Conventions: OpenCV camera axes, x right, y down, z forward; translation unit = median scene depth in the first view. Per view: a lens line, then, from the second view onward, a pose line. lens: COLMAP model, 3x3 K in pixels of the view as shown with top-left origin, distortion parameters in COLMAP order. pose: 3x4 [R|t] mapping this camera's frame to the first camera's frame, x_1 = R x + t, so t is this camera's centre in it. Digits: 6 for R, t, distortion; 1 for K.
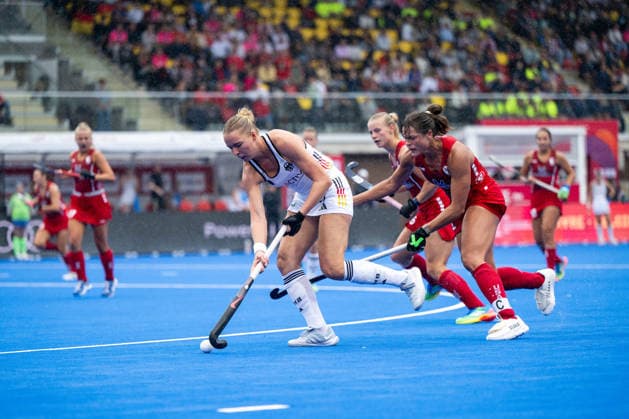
lens RADIAL K [[256.1, 0, 314.4], [0, 256.1, 207.1], [0, 0, 1]] dist [0.002372, -0.000059]
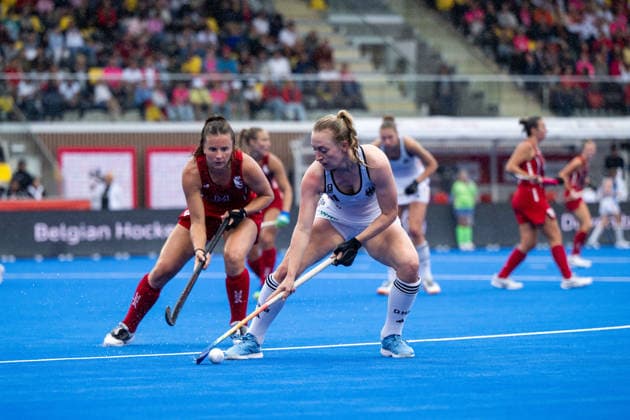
lens RADIAL K [[284.1, 0, 315.0], [0, 284.1, 211.6], [0, 0, 1]] dist [-0.010032, 0.000793]
pose [[0.999897, 0.004306, -0.013695, -1.358050], [-0.003897, 0.999550, 0.029726, 0.027013], [0.013817, -0.029669, 0.999464, -0.071765]]
